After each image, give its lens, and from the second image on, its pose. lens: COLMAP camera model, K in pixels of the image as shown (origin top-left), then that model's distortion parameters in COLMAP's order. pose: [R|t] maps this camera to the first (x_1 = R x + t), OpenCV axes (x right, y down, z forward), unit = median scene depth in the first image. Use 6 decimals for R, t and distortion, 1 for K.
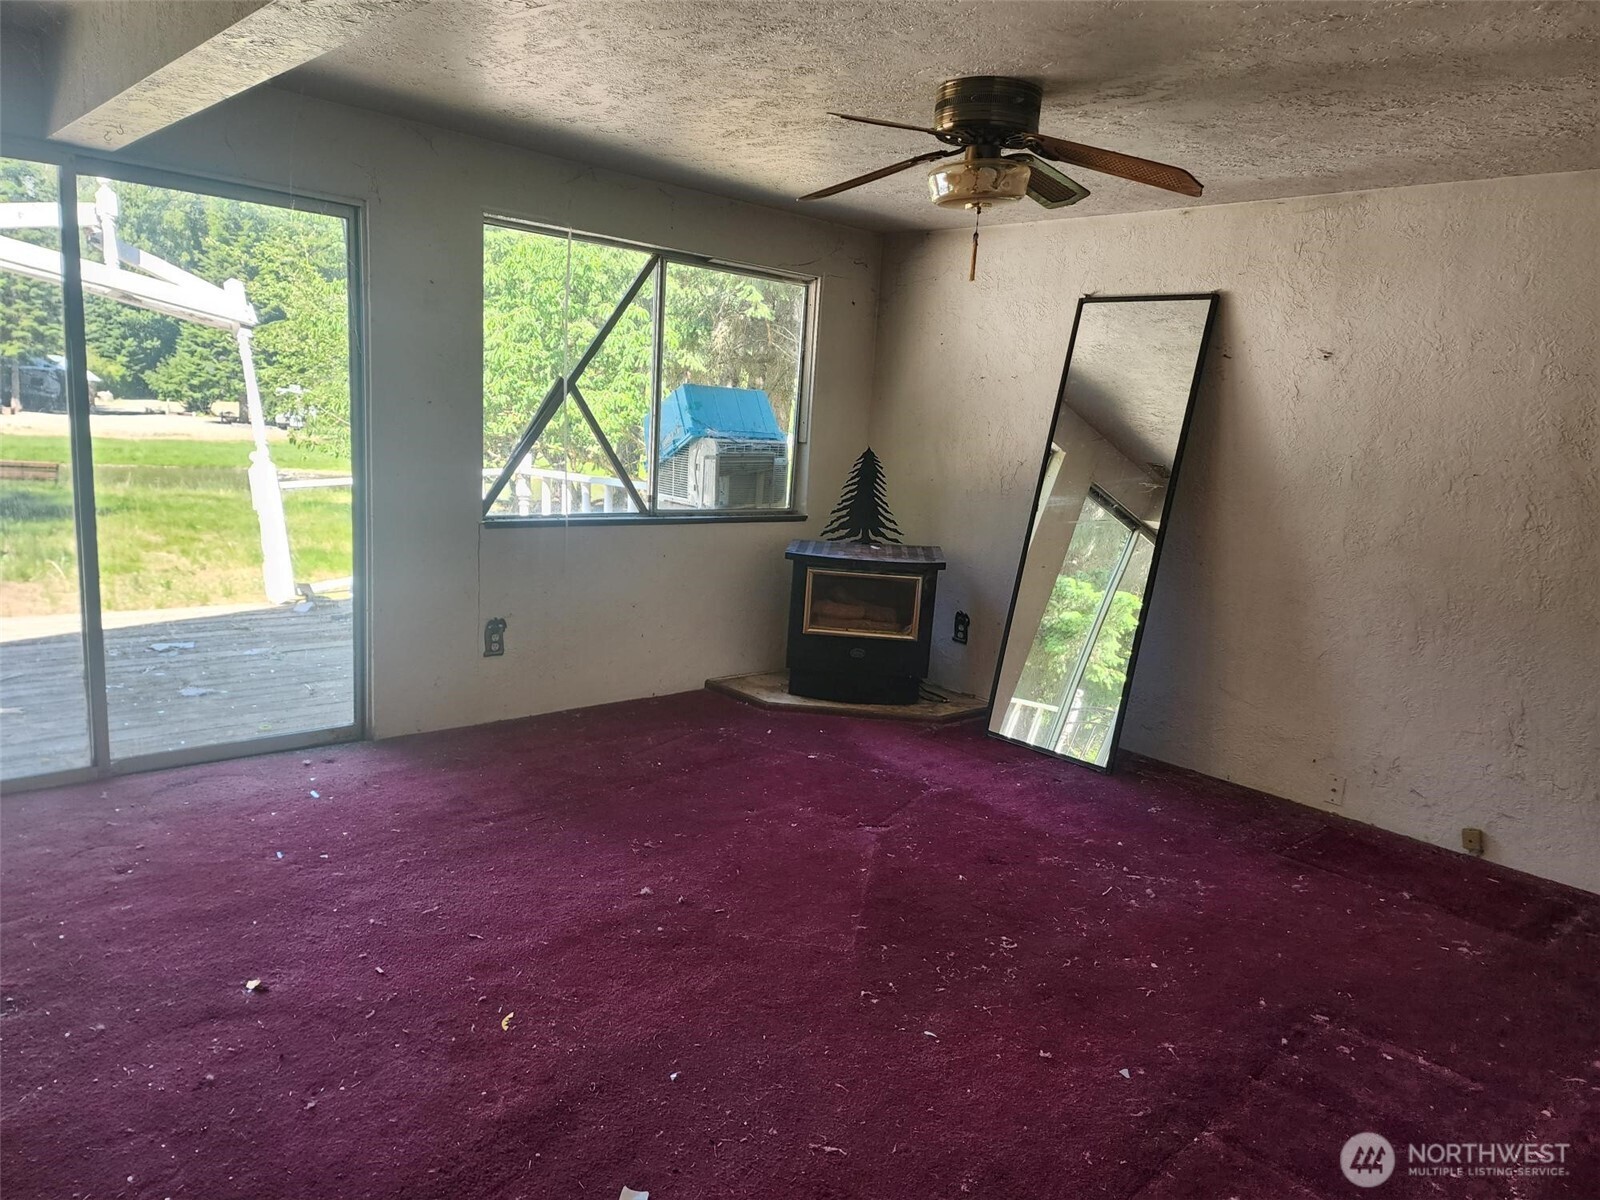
lens RADIAL K [[1065.0, 0, 830.0], [0, 1065.0, 585.3], [0, 0, 1]] dist [0.075323, -0.073937]
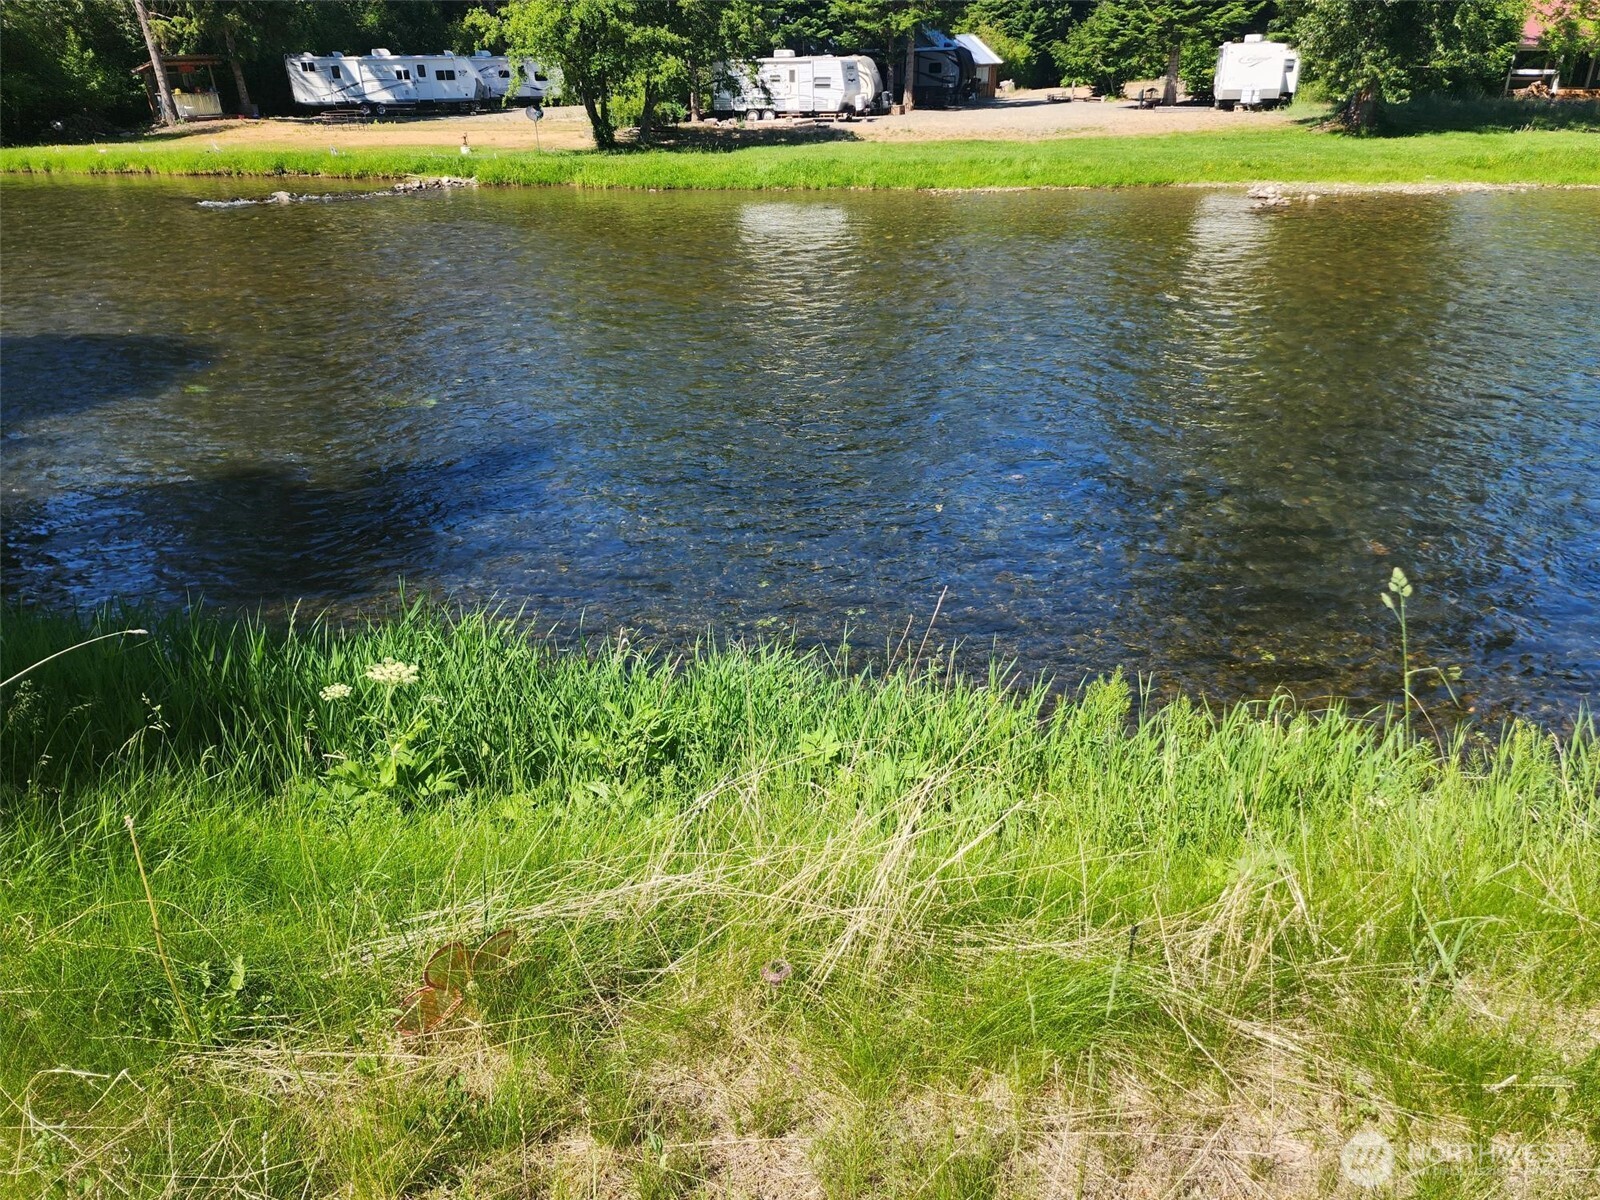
lens RADIAL K [[1065.0, 0, 830.0], [0, 1065.0, 585.3], [0, 0, 1]] dist [0.075323, -0.073937]
pose [[0.738691, 0.218409, -0.637678, -0.185874], [-0.040760, 0.958791, 0.281175, -0.040070], [0.672811, -0.181709, 0.717152, 0.290916]]
